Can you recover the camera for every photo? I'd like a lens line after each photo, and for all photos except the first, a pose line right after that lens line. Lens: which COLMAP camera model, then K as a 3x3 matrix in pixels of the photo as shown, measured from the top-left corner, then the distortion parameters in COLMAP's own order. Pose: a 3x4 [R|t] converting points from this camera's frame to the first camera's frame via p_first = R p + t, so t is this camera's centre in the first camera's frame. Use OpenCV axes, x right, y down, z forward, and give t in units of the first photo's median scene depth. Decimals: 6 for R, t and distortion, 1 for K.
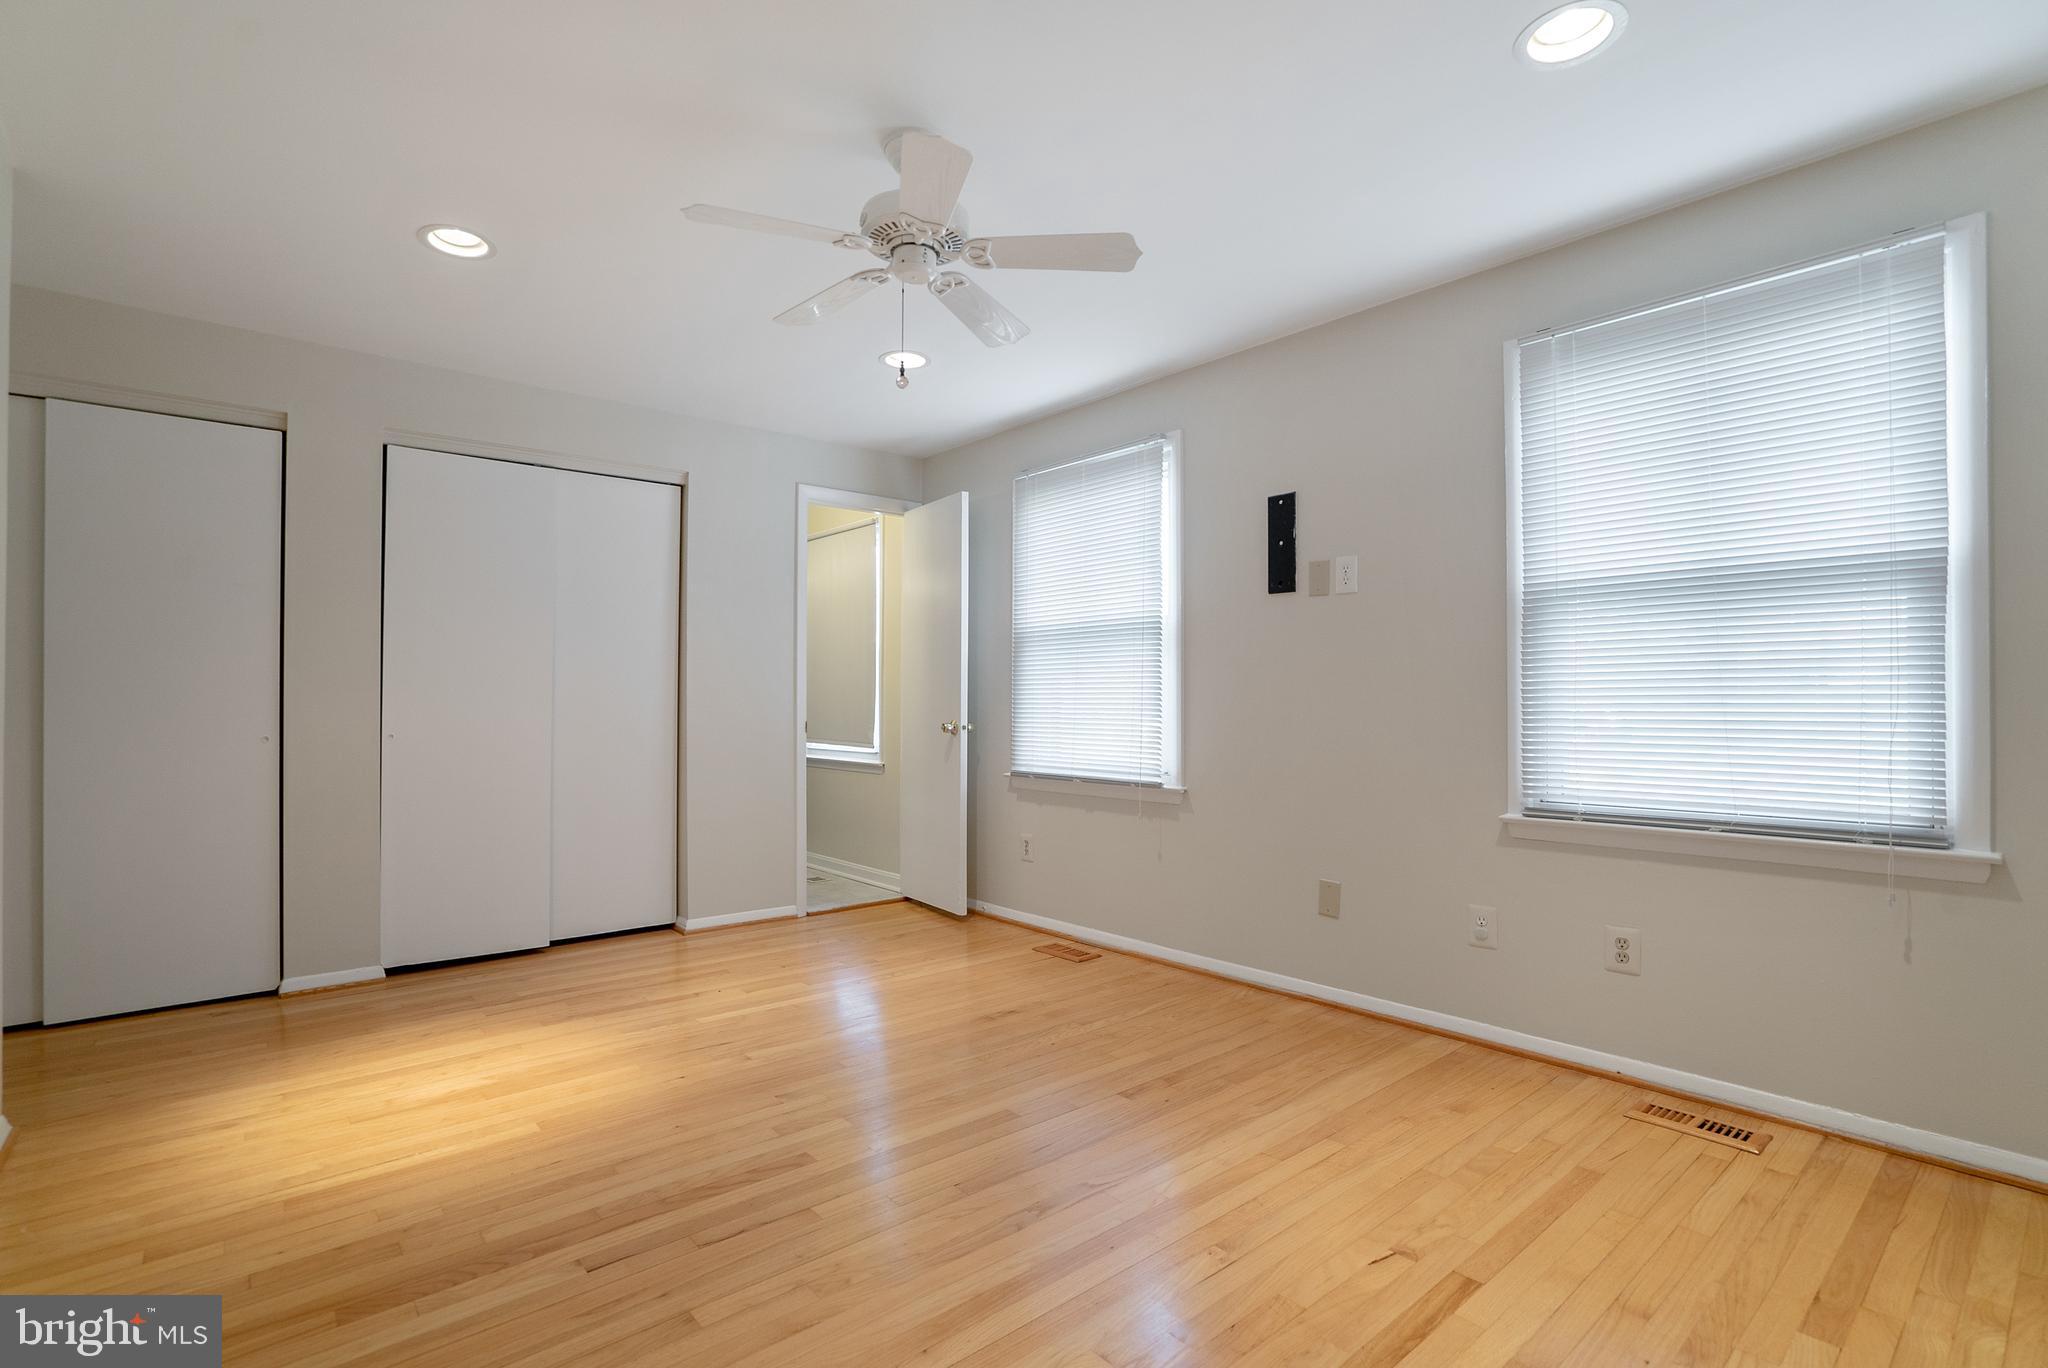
lens RADIAL K [[965.6, 0, 1030.6], [0, 965.6, 688.3], [0, 0, 1]] dist [-0.044281, 0.021935]
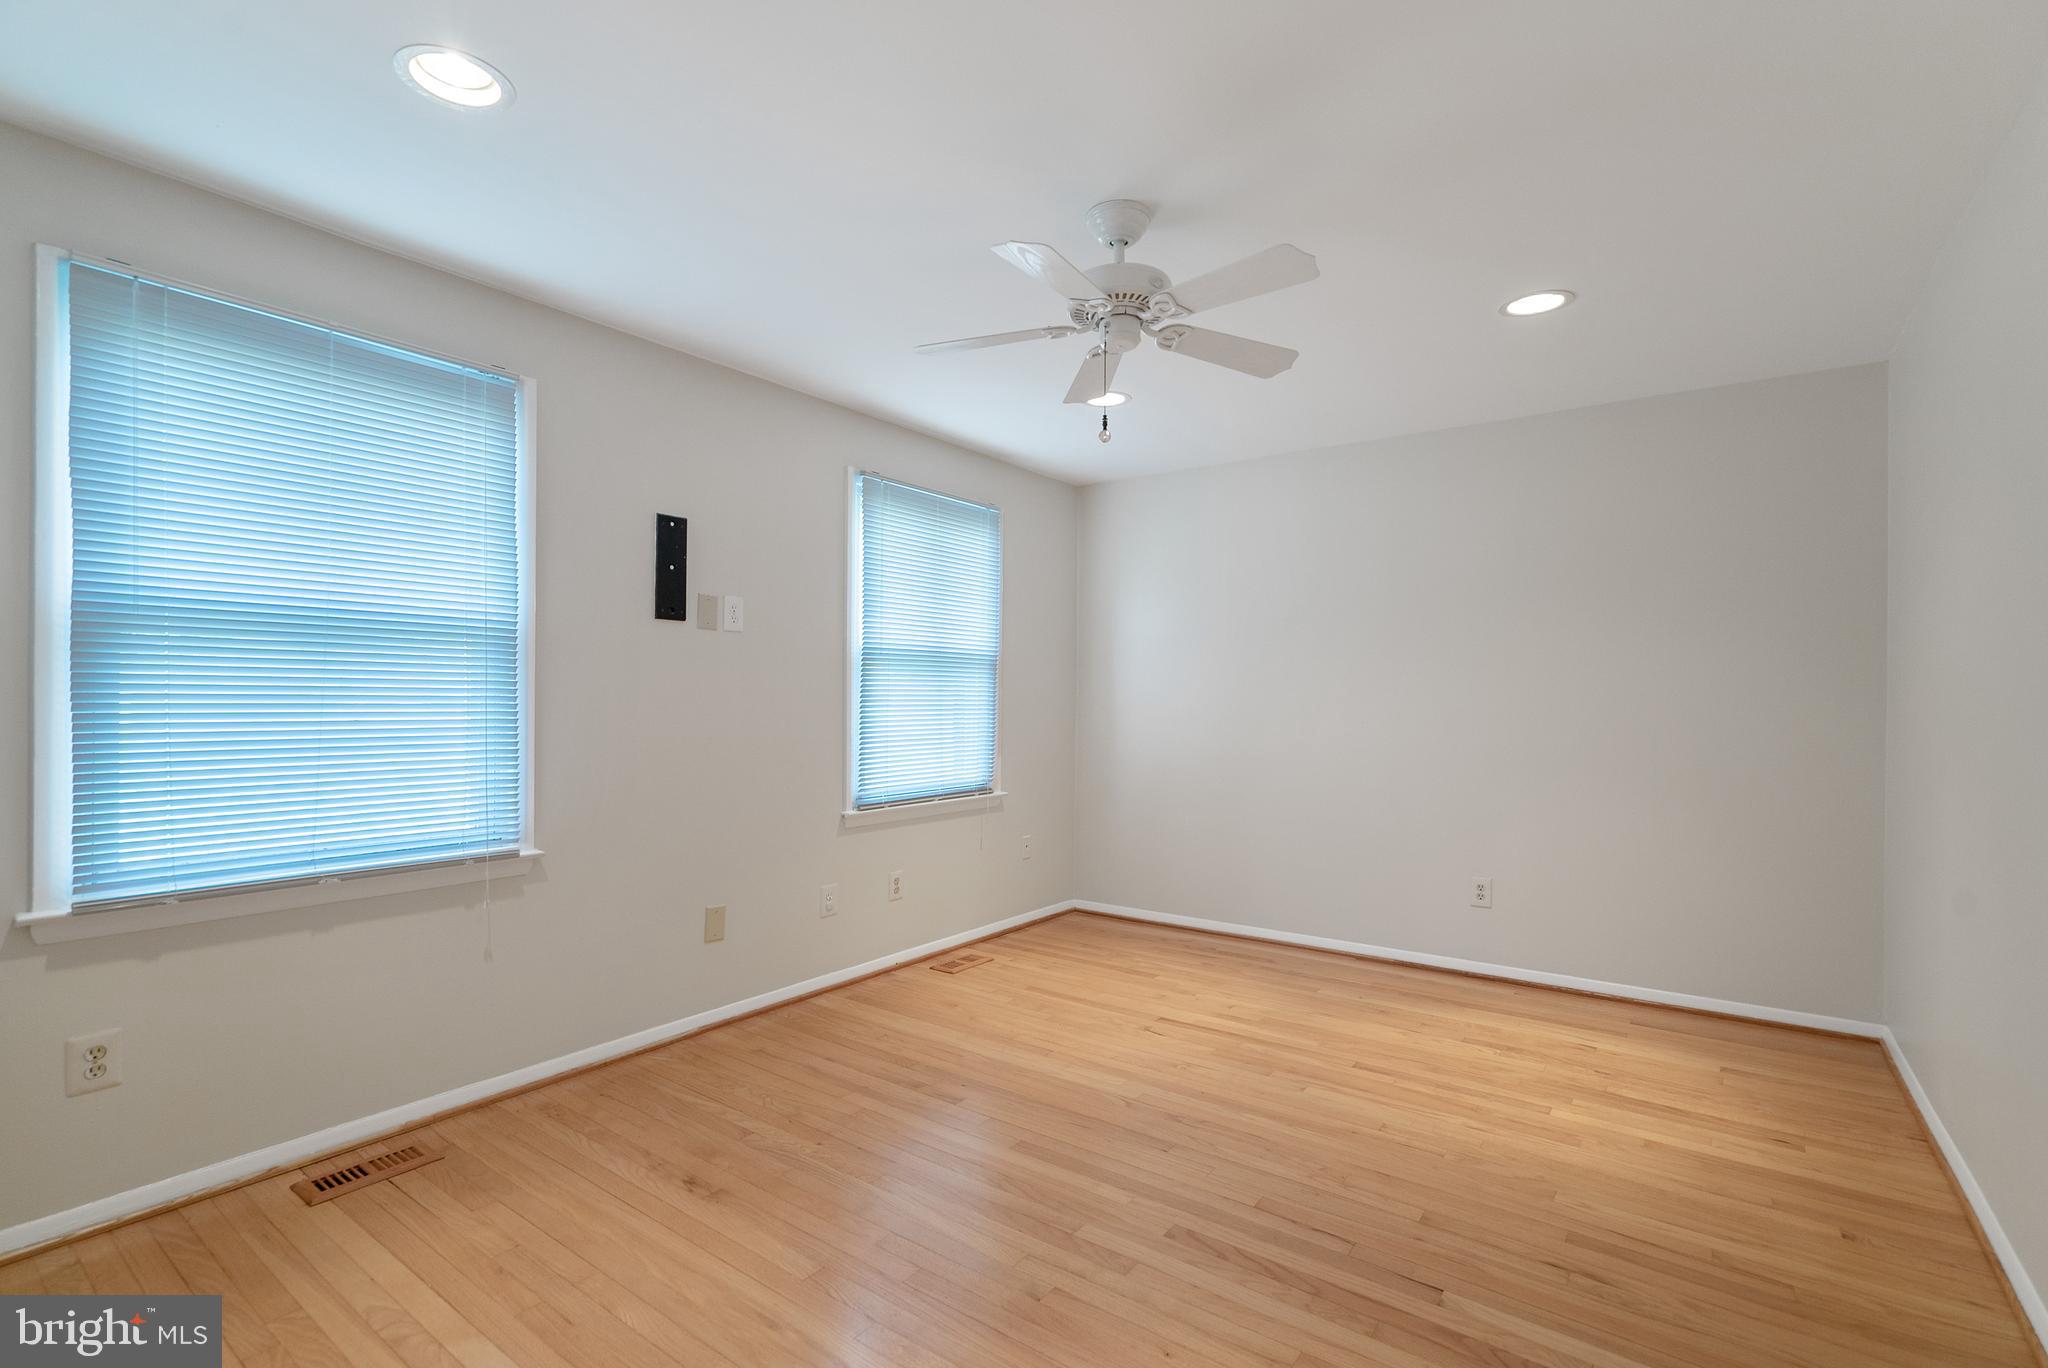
lens RADIAL K [[929.4, 0, 1017.1], [0, 929.4, 686.7], [0, 0, 1]] dist [-0.000372, 0.000104]
pose [[-0.214549, 0.012826, 0.976629, -0.889603], [-0.021461, 0.999610, -0.017842, -0.030432], [-0.976477, -0.024787, -0.214191, 1.084302]]
